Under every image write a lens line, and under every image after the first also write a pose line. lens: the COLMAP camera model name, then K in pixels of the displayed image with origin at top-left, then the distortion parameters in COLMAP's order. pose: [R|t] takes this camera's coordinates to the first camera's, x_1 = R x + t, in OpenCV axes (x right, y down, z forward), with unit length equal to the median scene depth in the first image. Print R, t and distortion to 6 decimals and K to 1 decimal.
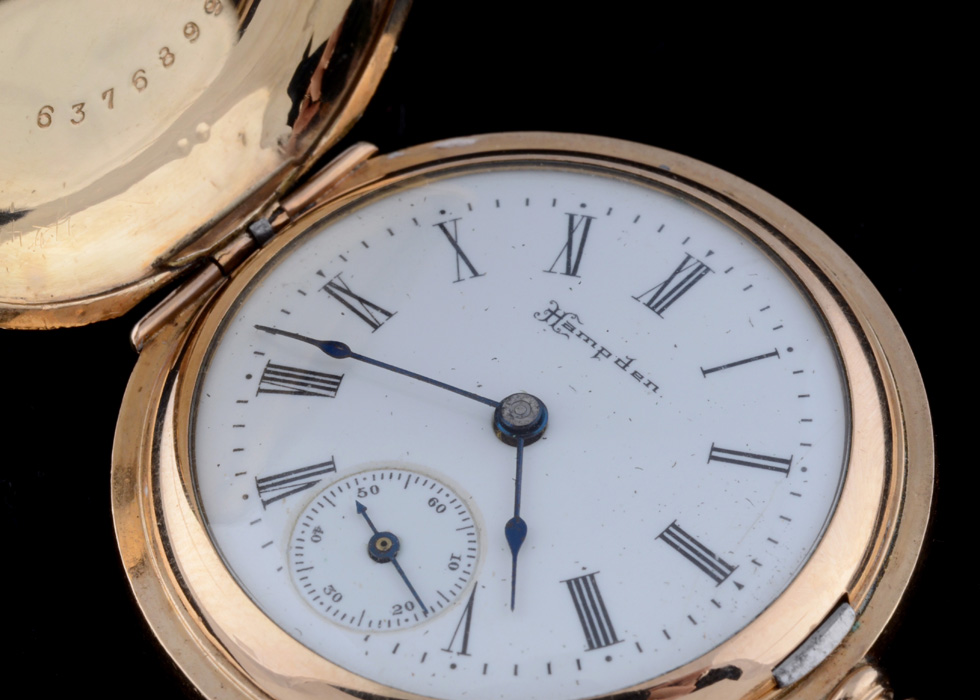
lens RADIAL K [[2953.0, 0, 495.4], [0, 2953.0, 347.6], [0, 0, 1]] dist [-0.117574, 0.000000]
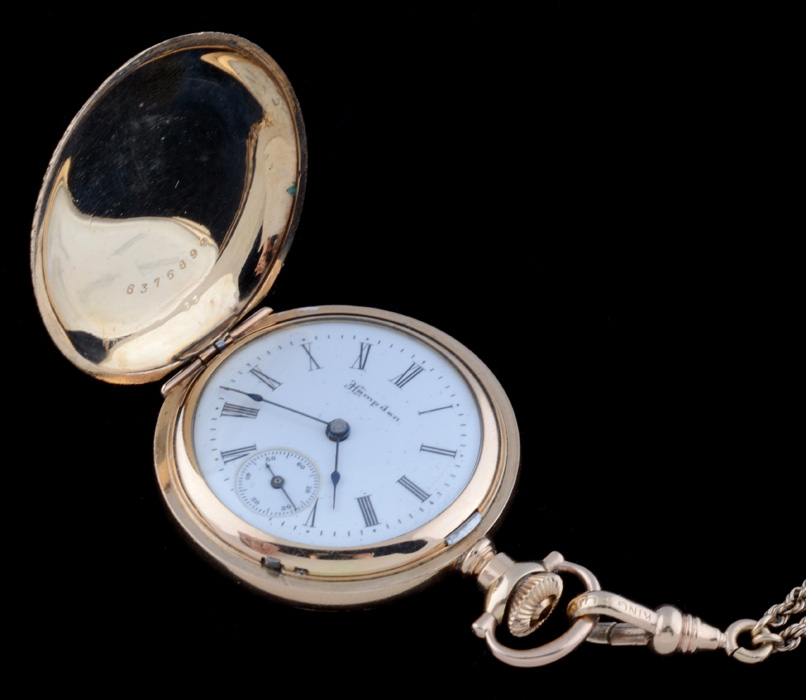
lens RADIAL K [[2334.4, 0, 402.1], [0, 2334.4, 351.0], [0, 0, 1]] dist [-0.371638, 0.000000]
pose [[0.997366, 0.037805, 0.061902, -0.055000], [-0.033908, 0.997448, -0.062834, 0.073427], [-0.064120, 0.060570, 0.996102, -0.782263]]
